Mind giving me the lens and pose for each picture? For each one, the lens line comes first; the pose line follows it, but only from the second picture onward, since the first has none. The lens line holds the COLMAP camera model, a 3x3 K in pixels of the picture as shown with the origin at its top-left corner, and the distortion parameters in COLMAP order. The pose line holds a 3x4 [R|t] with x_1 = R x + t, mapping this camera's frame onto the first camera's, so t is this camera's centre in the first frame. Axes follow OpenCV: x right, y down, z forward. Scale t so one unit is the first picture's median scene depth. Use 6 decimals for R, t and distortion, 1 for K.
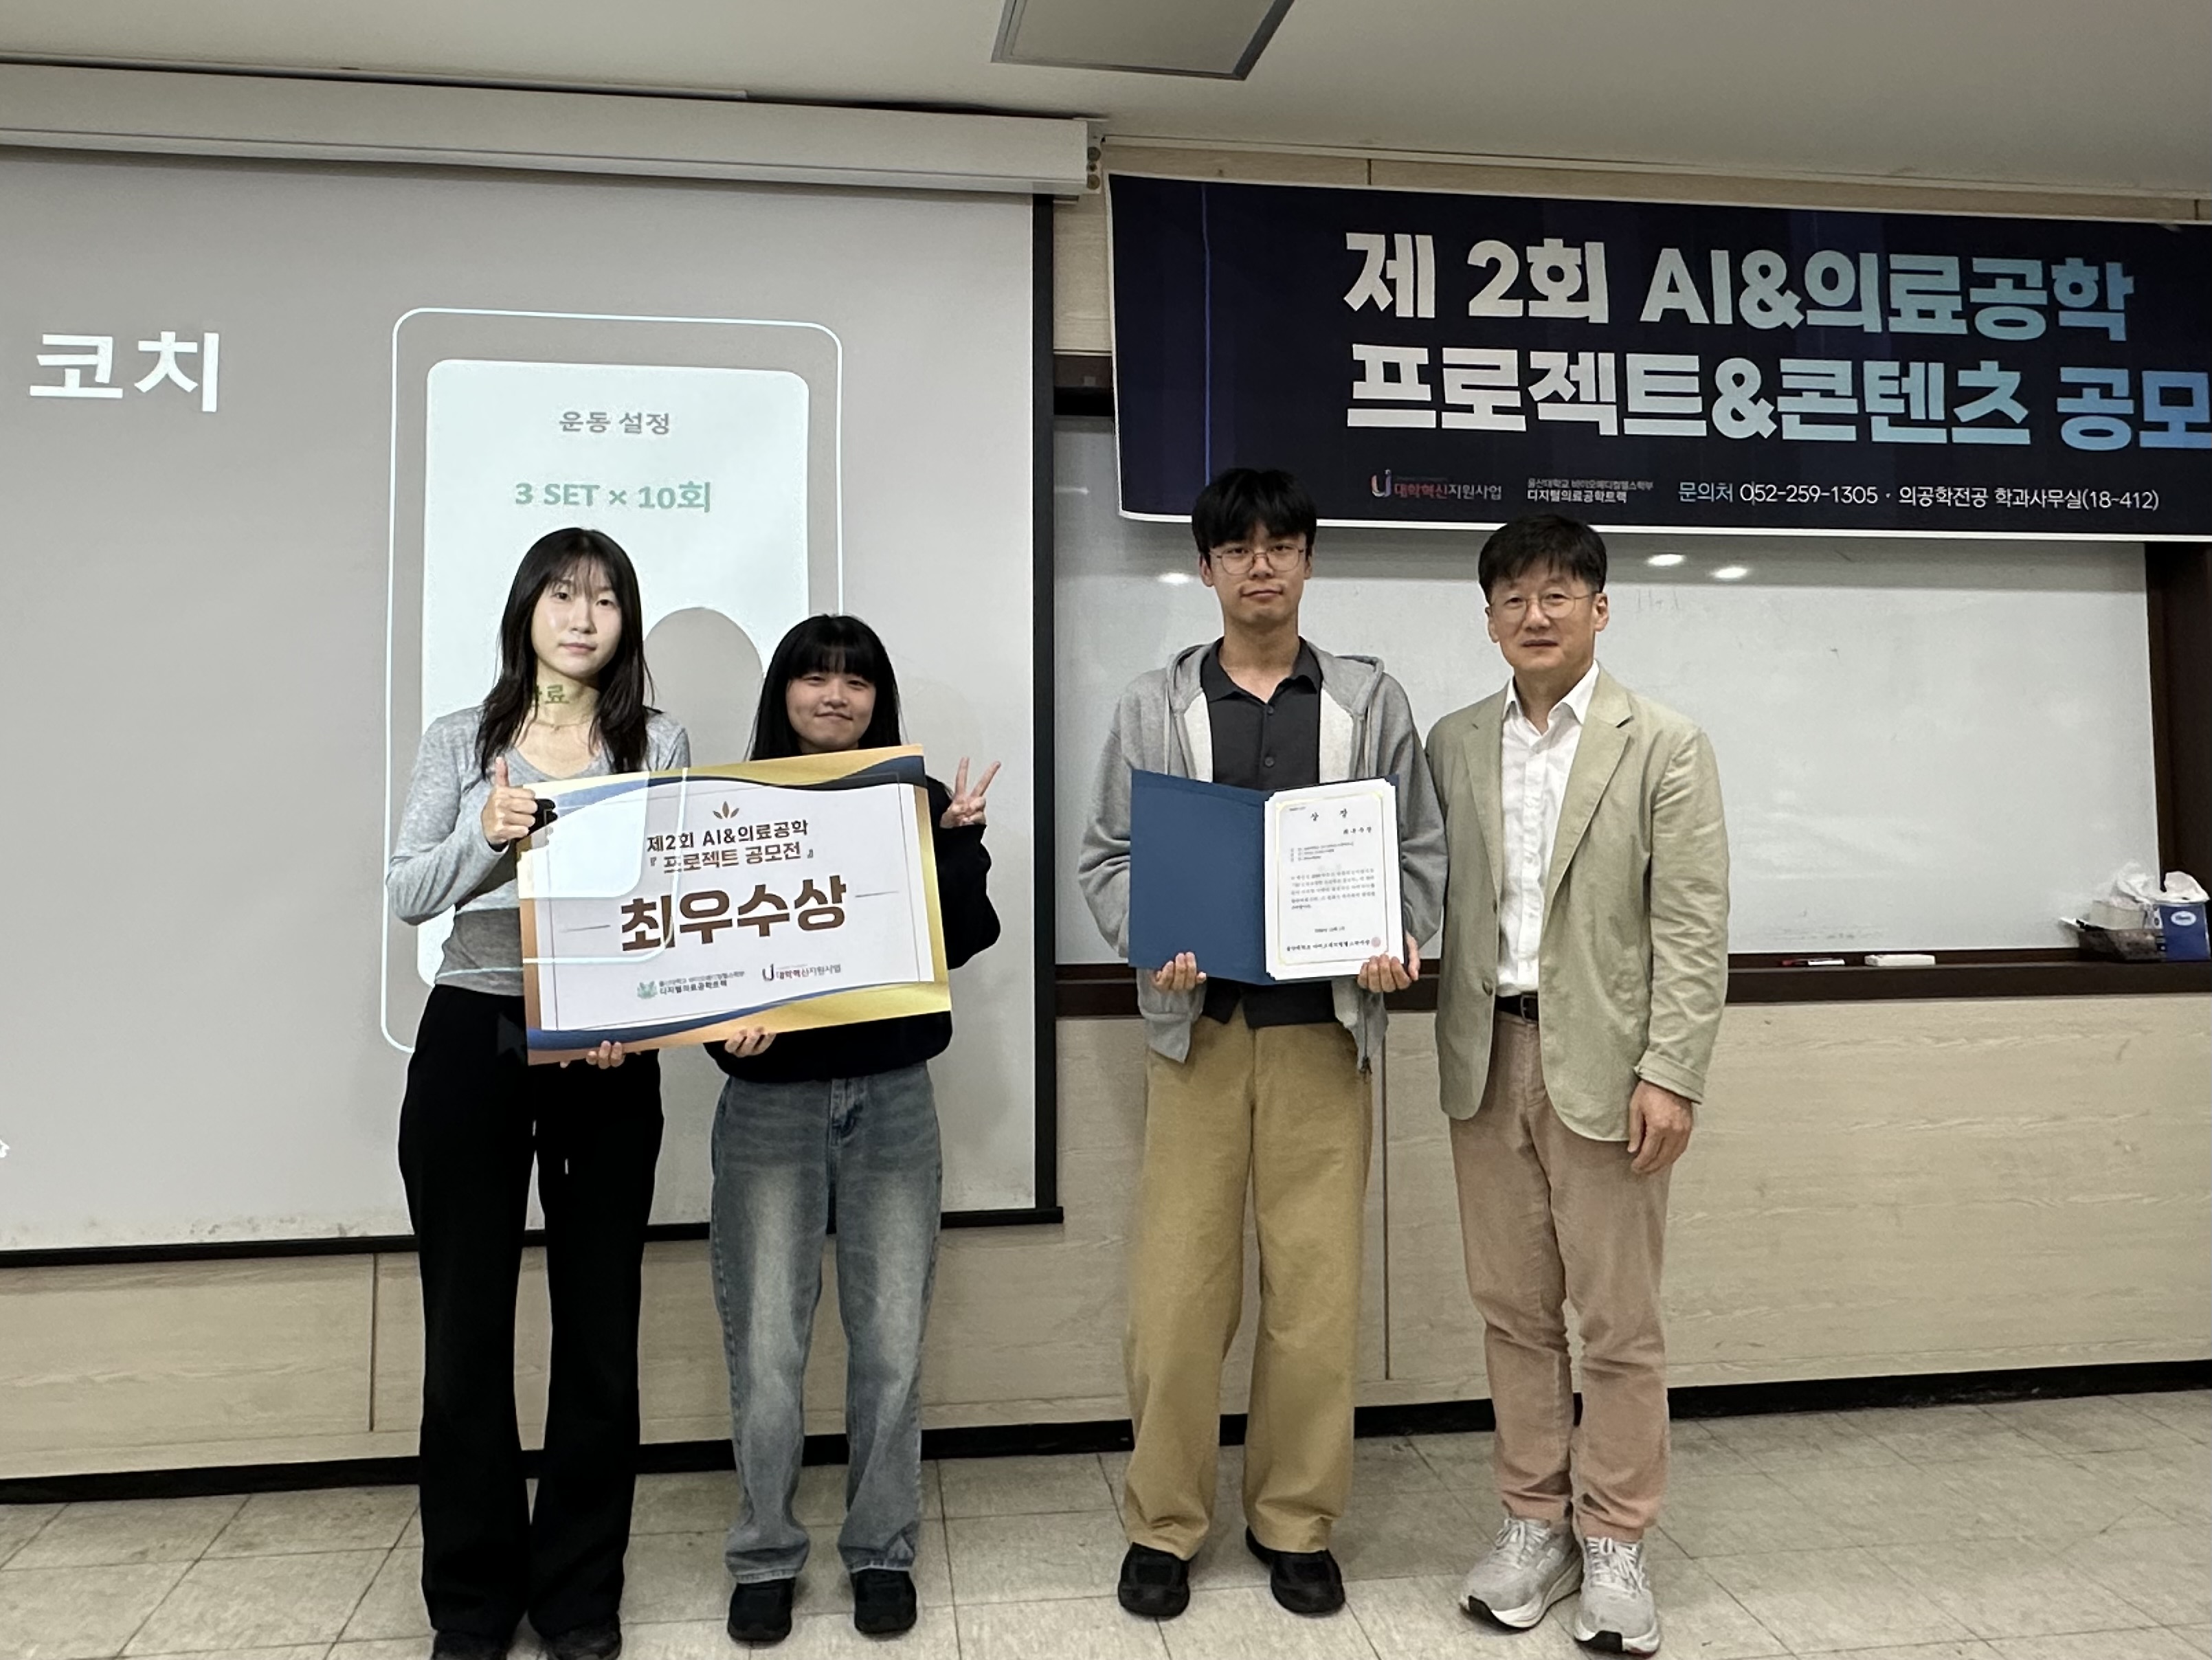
lens RADIAL K [[1455.0, 0, 1078.5], [0, 1455.0, 710.8], [0, 0, 1]] dist [-0.002591, -0.003311]
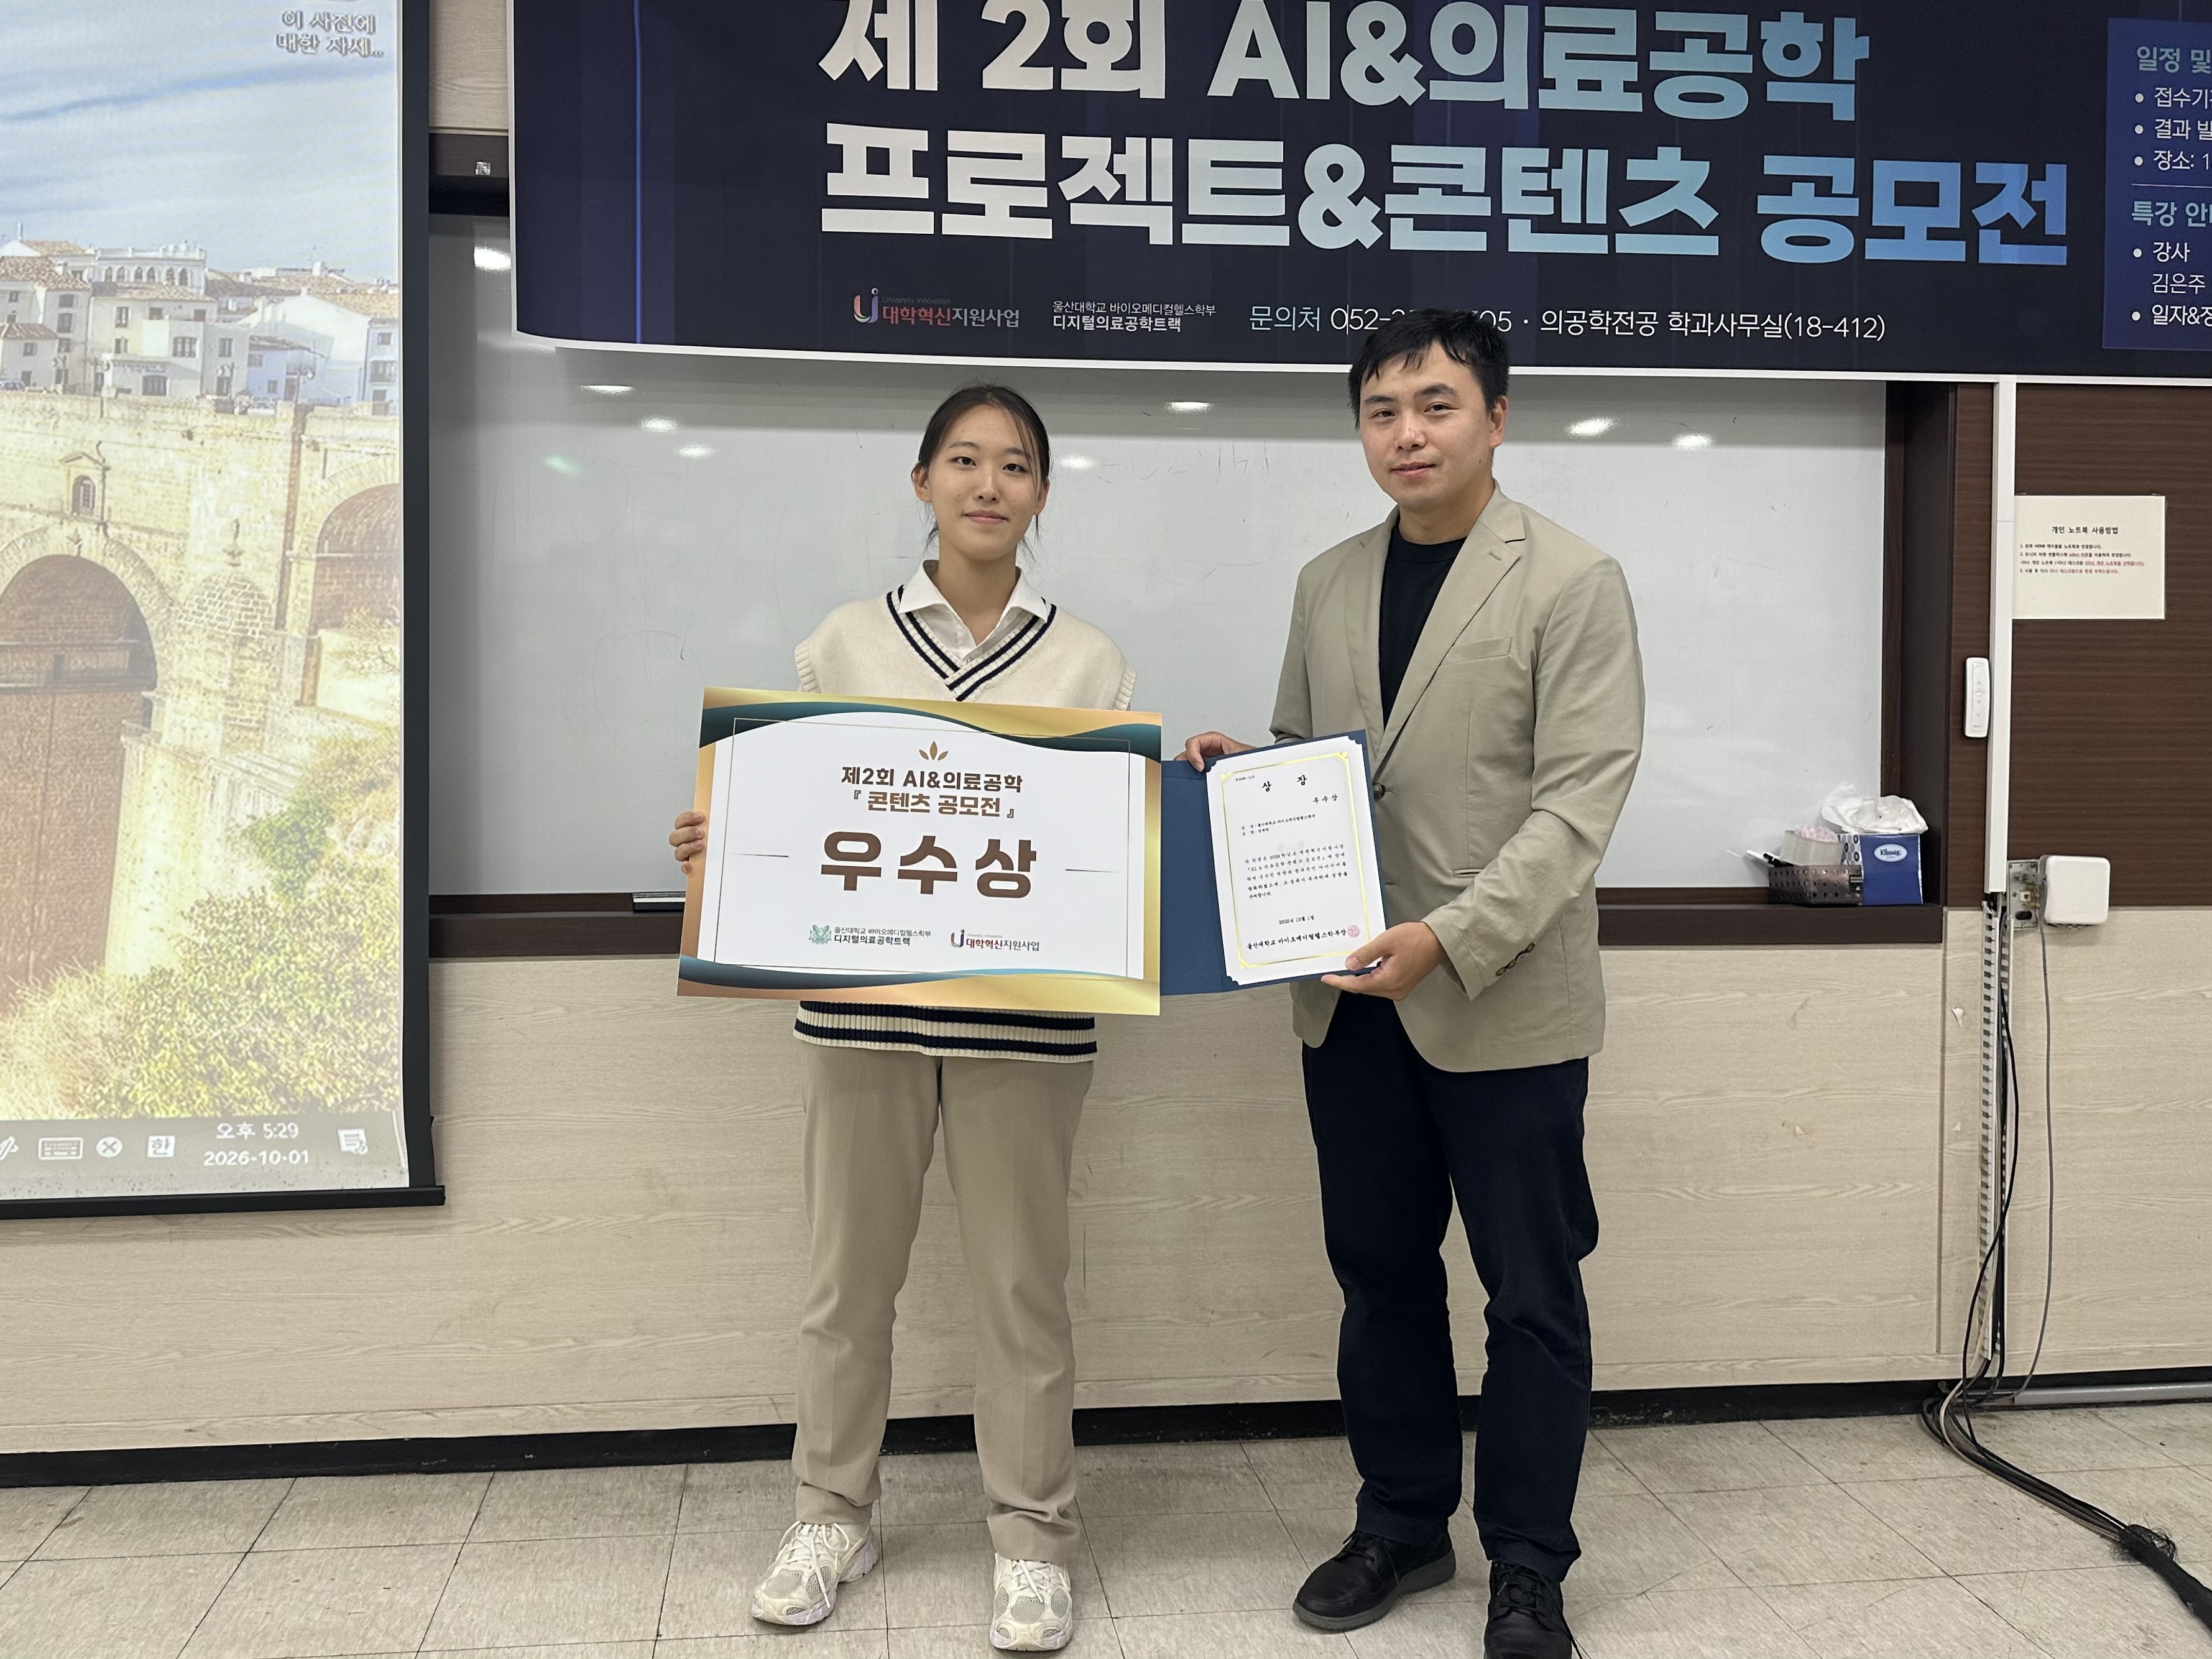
lens RADIAL K [[1695.4, 0, 1018.5], [0, 1695.4, 737.2], [0, 0, 1]] dist [0.113545, -0.186051]
pose [[0.999897, 0.007234, -0.012423, 0.292778], [-0.006212, 0.996741, 0.080434, 0.004514], [0.012964, -0.080348, 0.996683, 0.041106]]
